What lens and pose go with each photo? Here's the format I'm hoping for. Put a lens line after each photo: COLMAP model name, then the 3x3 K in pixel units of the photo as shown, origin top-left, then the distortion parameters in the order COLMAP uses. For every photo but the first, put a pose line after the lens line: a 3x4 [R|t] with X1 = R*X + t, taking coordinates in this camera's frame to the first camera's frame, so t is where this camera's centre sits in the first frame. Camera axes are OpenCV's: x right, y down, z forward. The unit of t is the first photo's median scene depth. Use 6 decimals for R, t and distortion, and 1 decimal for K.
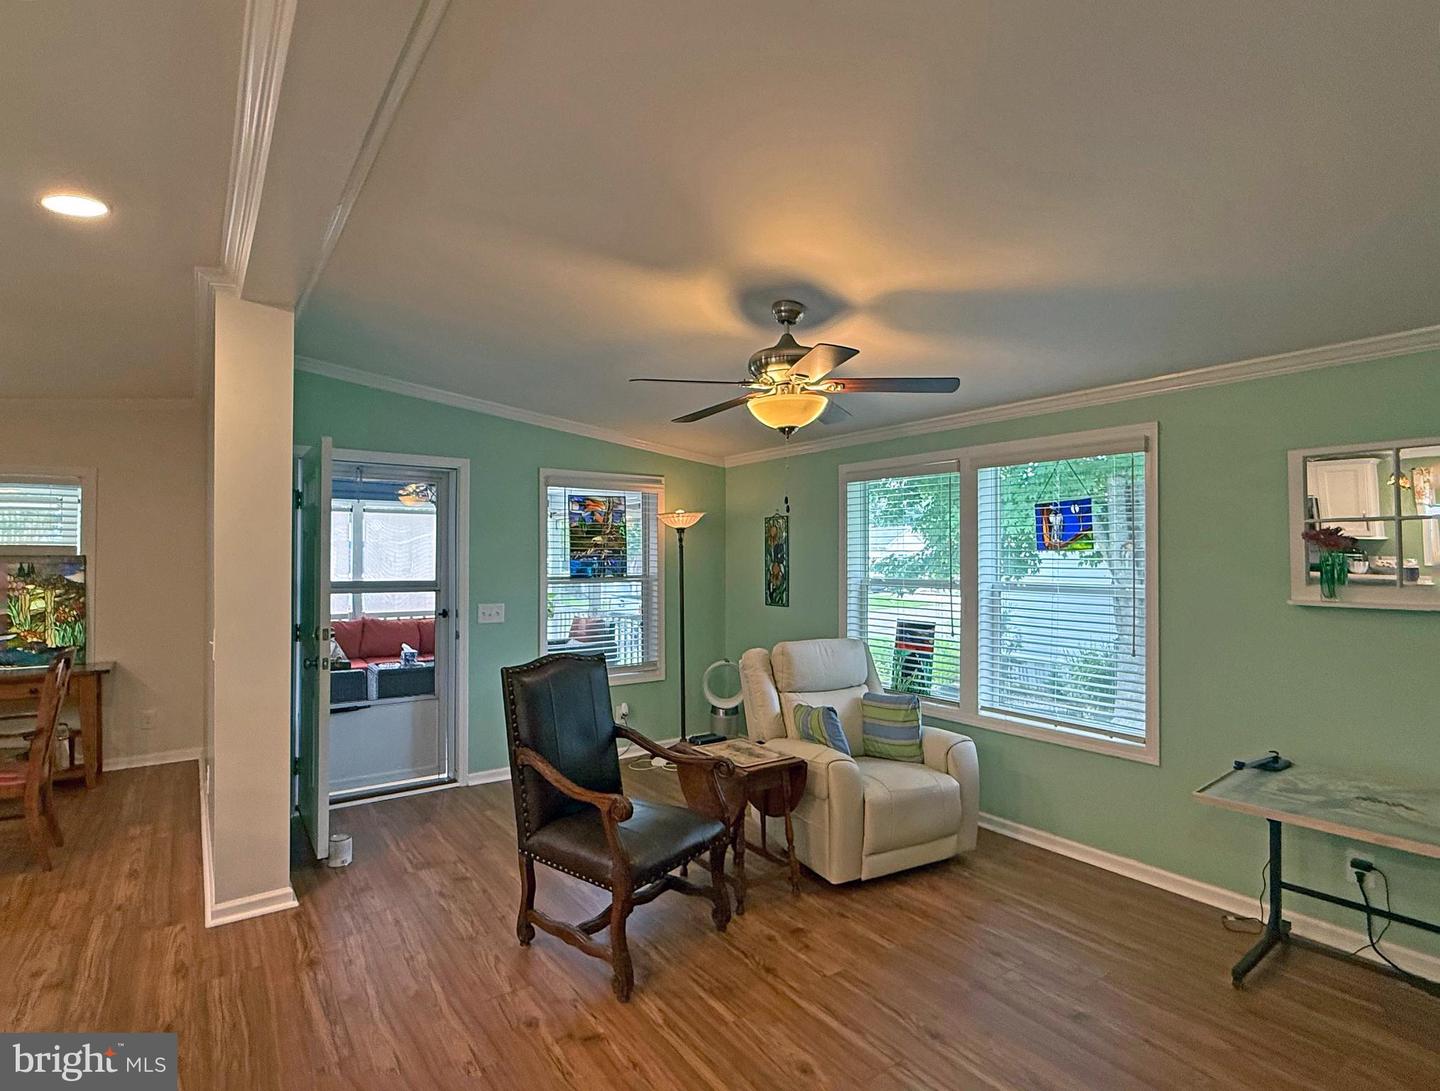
lens RADIAL K [[729.8, 0, 717.8], [0, 729.8, 553.9], [0, 0, 1]] dist [-0.000477, -0.000146]
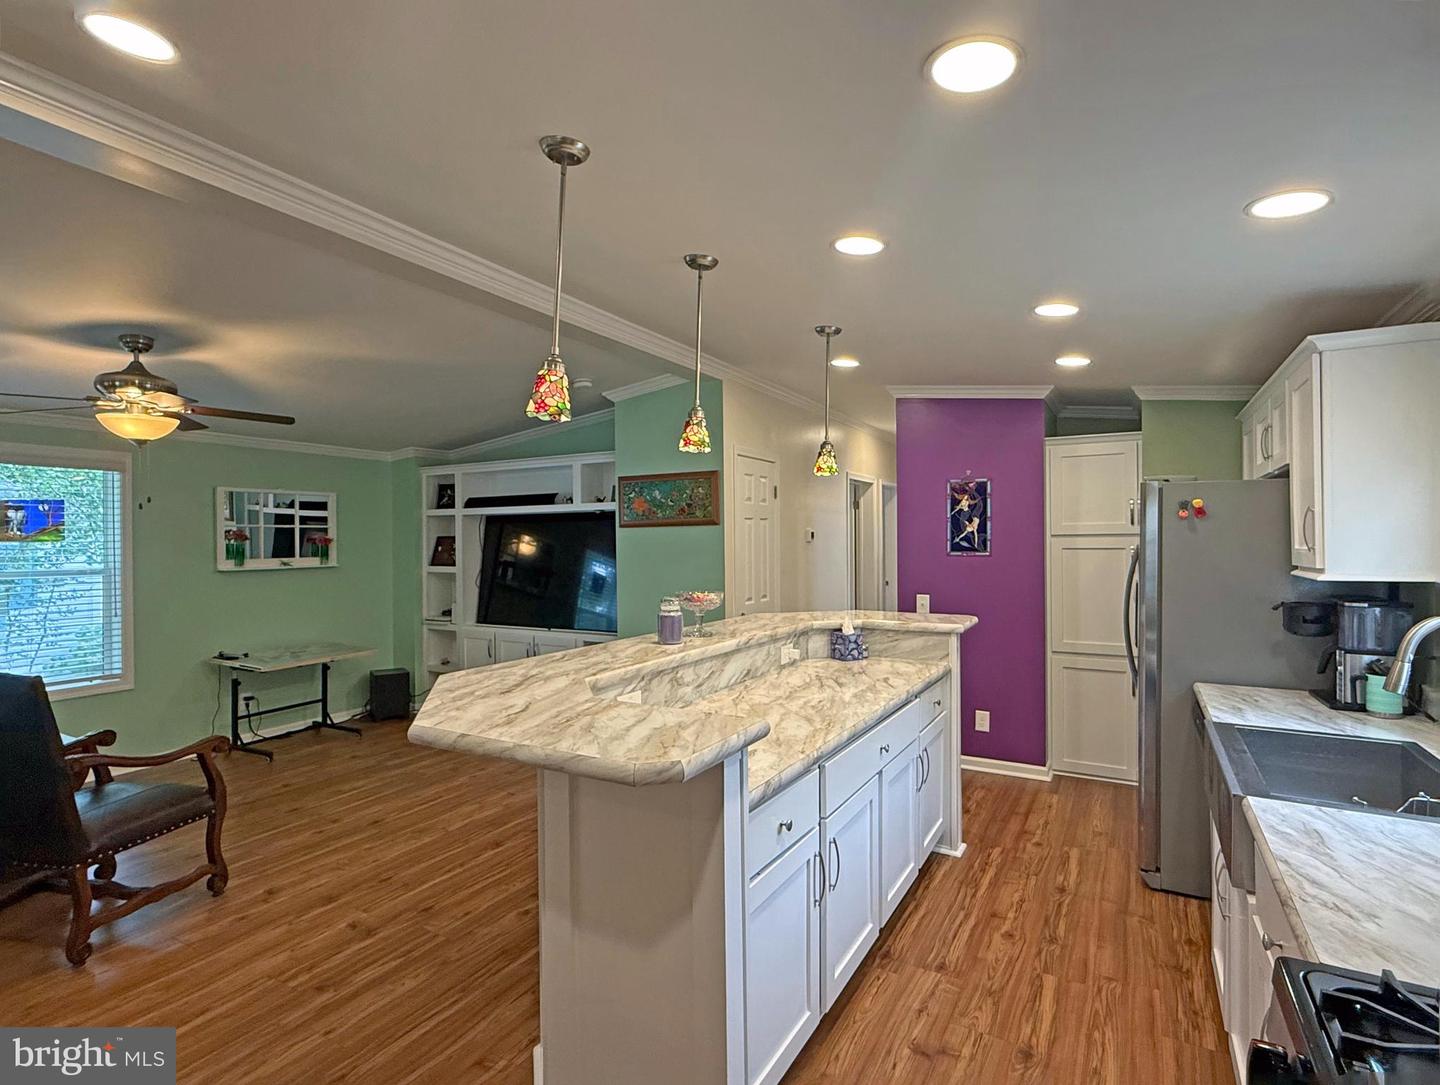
lens RADIAL K [[736.5, 0, 714.2], [0, 736.5, 541.7], [0, 0, 1]] dist [0.008674, 0.000714]
pose [[-0.412212, 0.001496, 0.911087, -1.225385], [0.007771, 0.999968, 0.001874, 0.002198], [-0.911055, 0.007852, -0.412211, 0.548384]]
